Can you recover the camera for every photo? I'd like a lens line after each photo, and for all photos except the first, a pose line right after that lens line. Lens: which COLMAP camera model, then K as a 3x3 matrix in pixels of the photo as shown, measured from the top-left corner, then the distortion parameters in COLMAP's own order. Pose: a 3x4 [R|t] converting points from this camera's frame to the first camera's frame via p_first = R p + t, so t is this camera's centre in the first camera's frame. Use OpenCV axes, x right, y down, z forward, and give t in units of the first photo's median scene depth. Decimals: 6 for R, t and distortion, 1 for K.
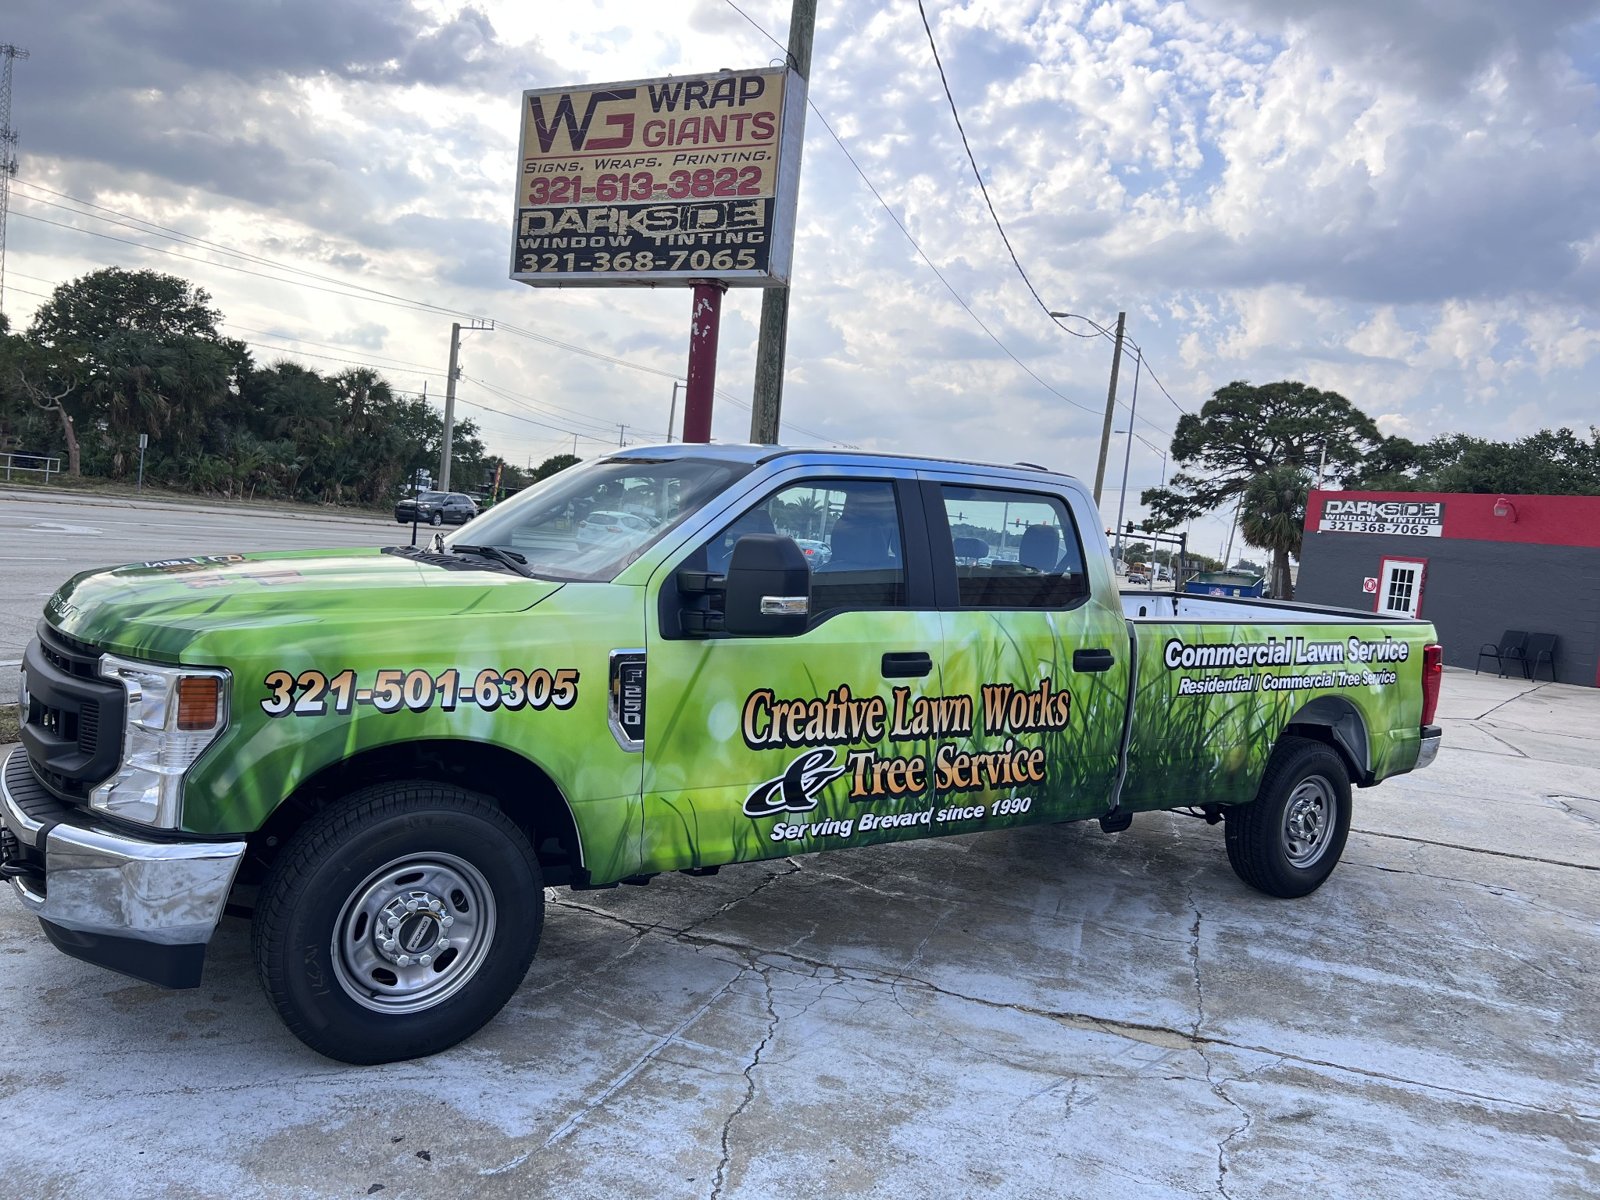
lens RADIAL K [[1196.9, 0, 794.8], [0, 1196.9, 592.8], [0, 0, 1]] dist [0.050933, -0.052235]
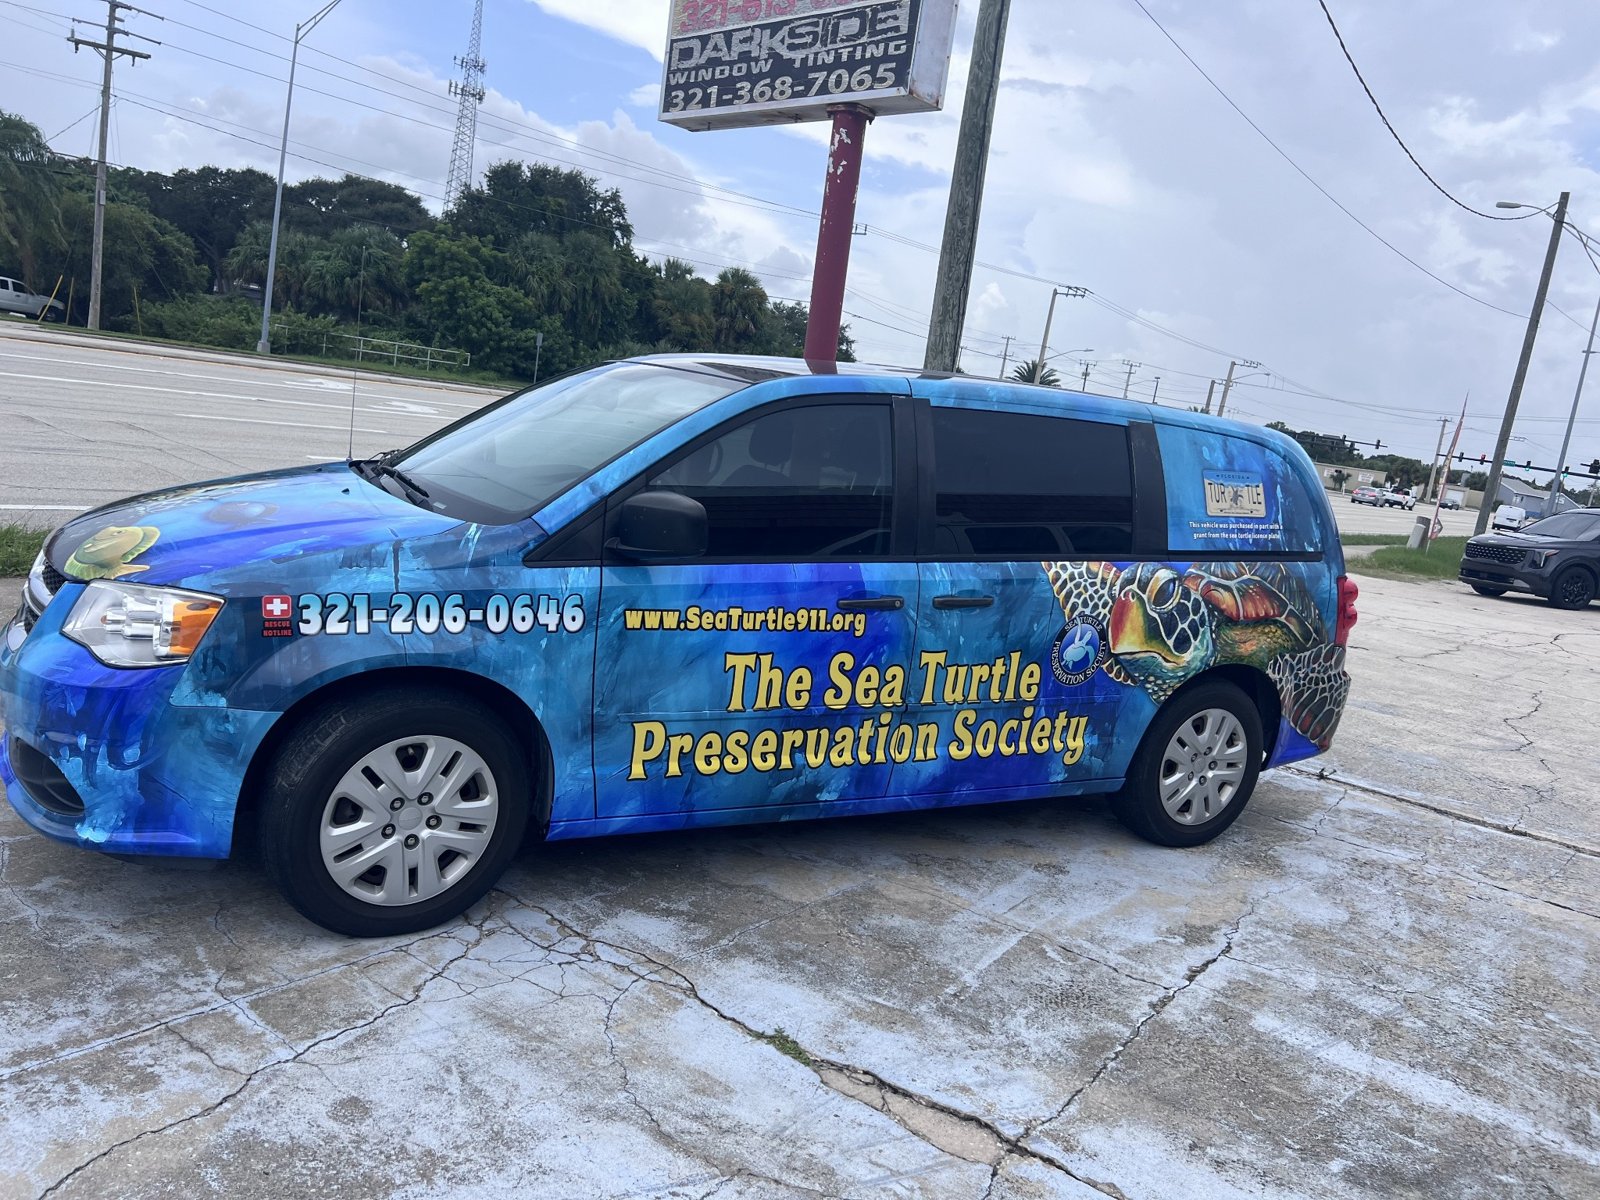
lens RADIAL K [[1211.2, 0, 790.0], [0, 1211.2, 571.4], [0, 0, 1]] dist [0.040609, -0.036833]
pose [[0.949627, 0.076130, -0.303995, 0.172269], [-0.060651, 0.996351, 0.060054, 0.016167], [0.307457, -0.038592, 0.950779, 0.161084]]
